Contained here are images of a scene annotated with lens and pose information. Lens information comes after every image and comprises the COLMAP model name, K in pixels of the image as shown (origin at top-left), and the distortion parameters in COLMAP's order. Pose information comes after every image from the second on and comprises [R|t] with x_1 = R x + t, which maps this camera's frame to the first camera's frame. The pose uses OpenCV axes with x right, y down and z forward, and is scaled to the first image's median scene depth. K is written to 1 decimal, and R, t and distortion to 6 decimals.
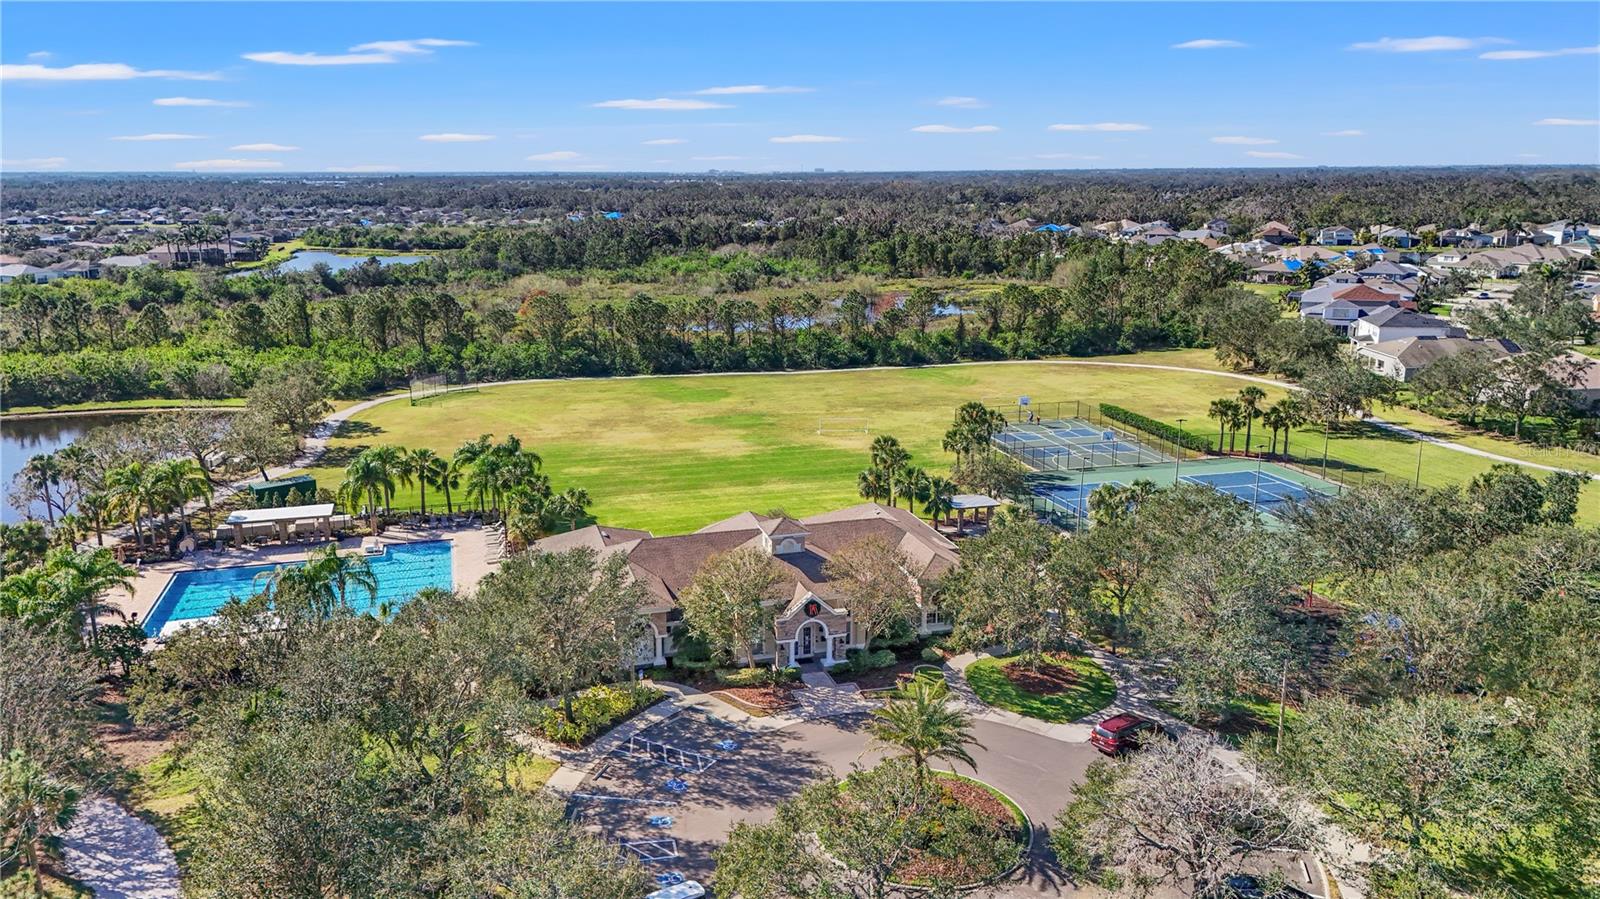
lens RADIAL K [[1195.6, 0, 780.2], [0, 1195.6, 451.2], [0, 0, 1]] dist [0.093524, -0.111729]
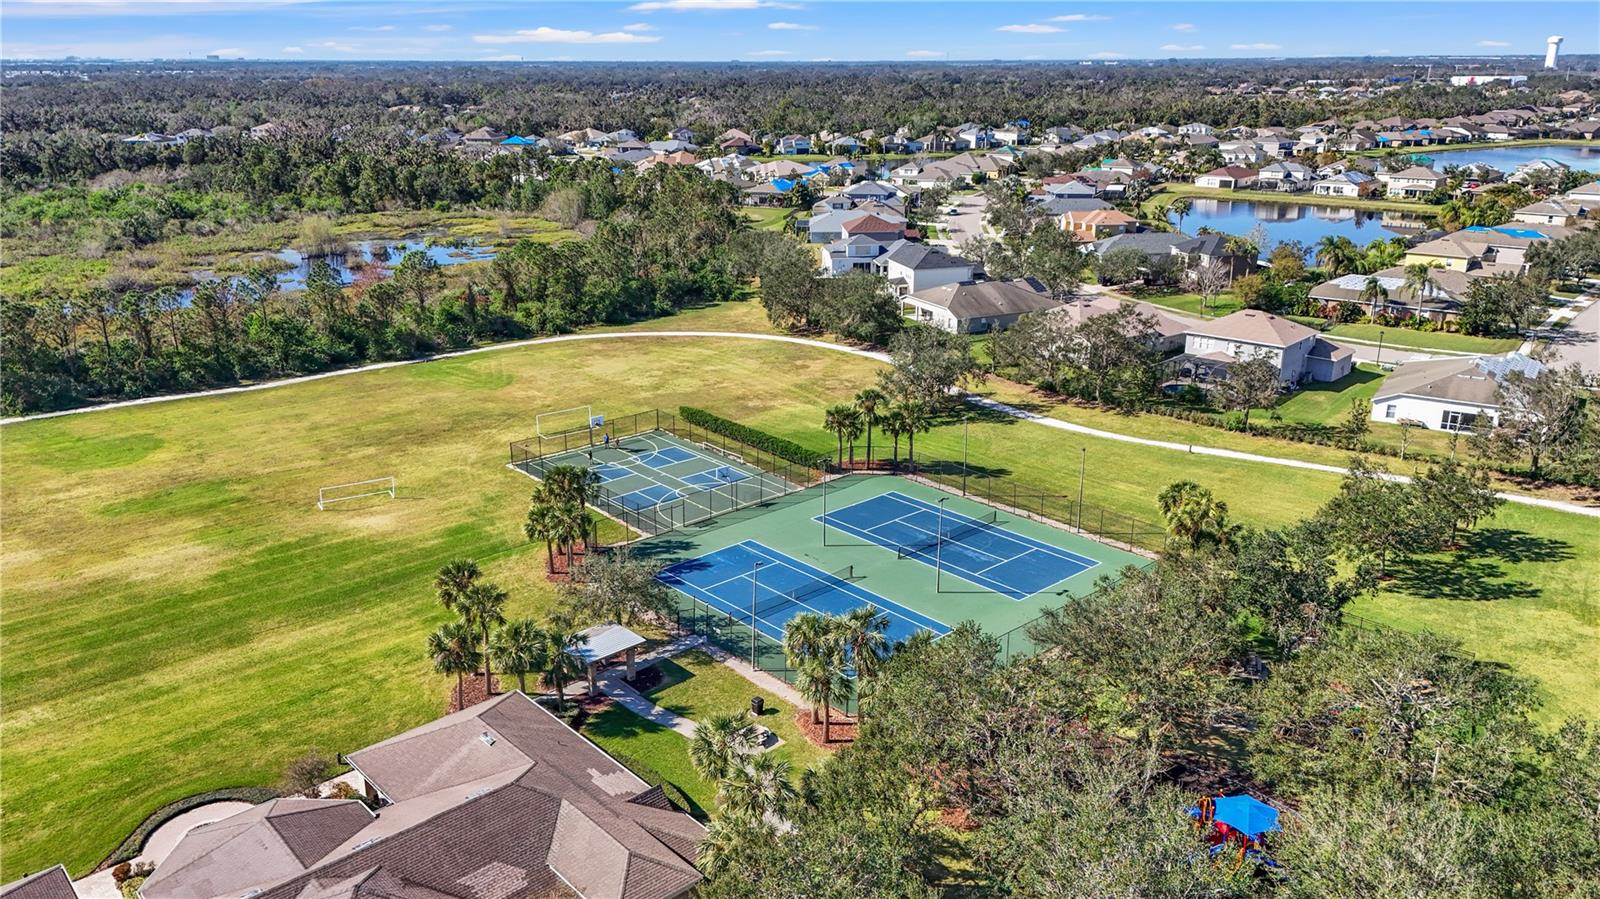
lens RADIAL K [[1187.1, 0, 794.8], [0, 1187.1, 448.1], [0, 0, 1]] dist [0.080079, -0.074381]
pose [[0.895229, -0.137208, 0.423956, -0.009161], [0.101126, 0.989147, 0.106588, -0.071556], [-0.433980, -0.052547, 0.899389, 0.184930]]
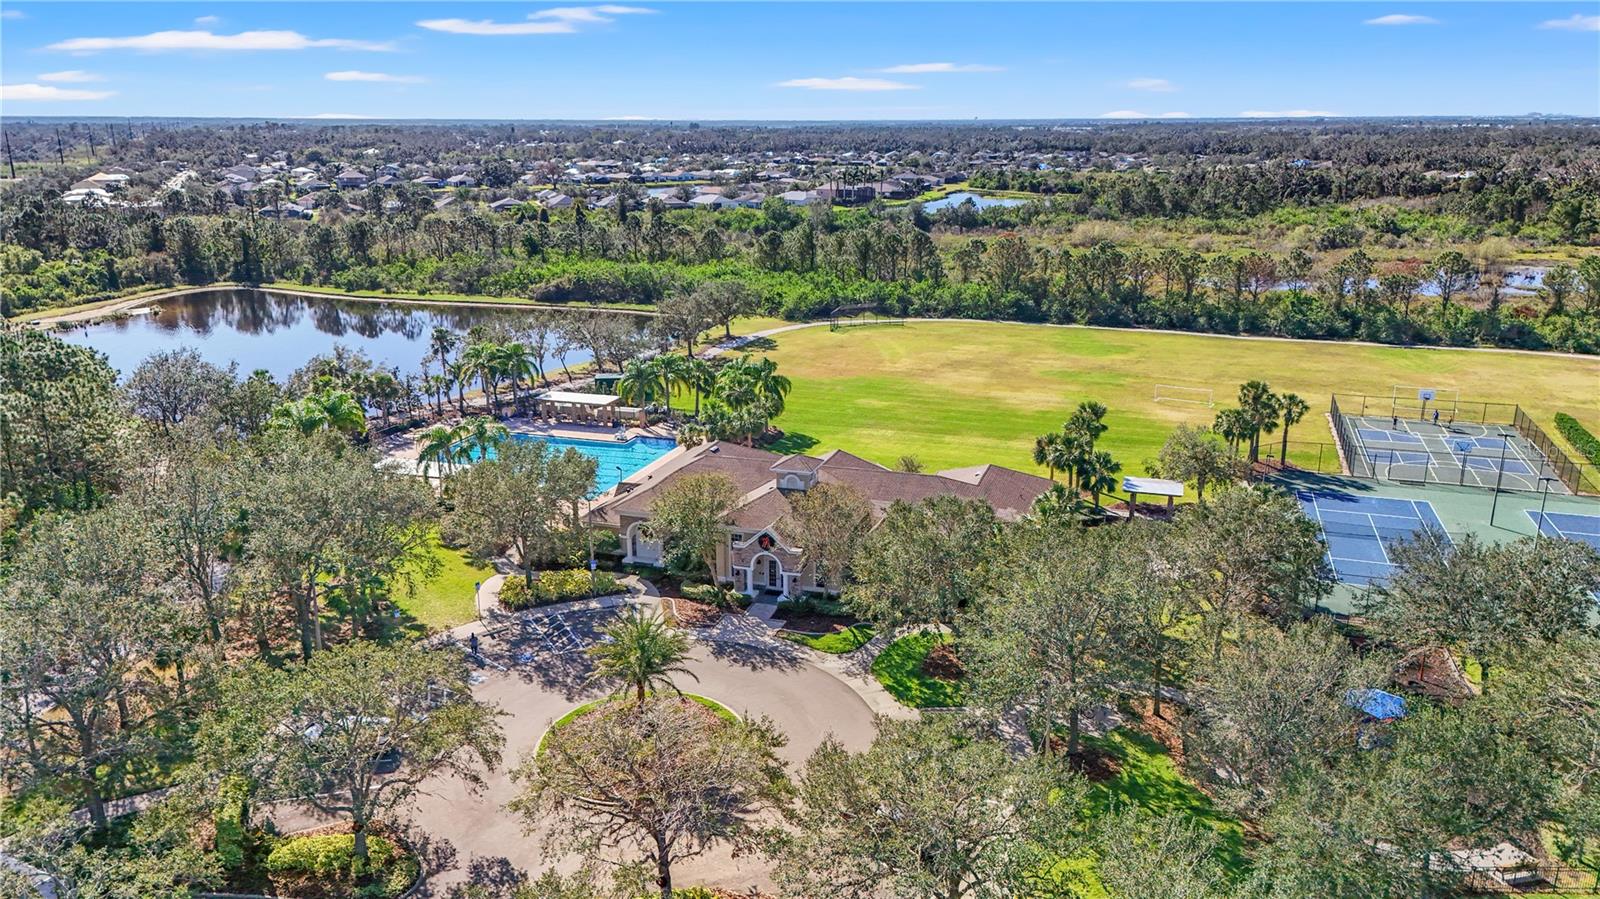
lens RADIAL K [[1187.1, 0, 794.8], [0, 1187.1, 448.1], [0, 0, 1]] dist [0.080079, -0.074381]
pose [[0.826703, 0.153078, -0.541414, 0.225184], [-0.130498, 0.988204, 0.080140, -0.012169], [0.547295, 0.004402, 0.836928, 0.064931]]
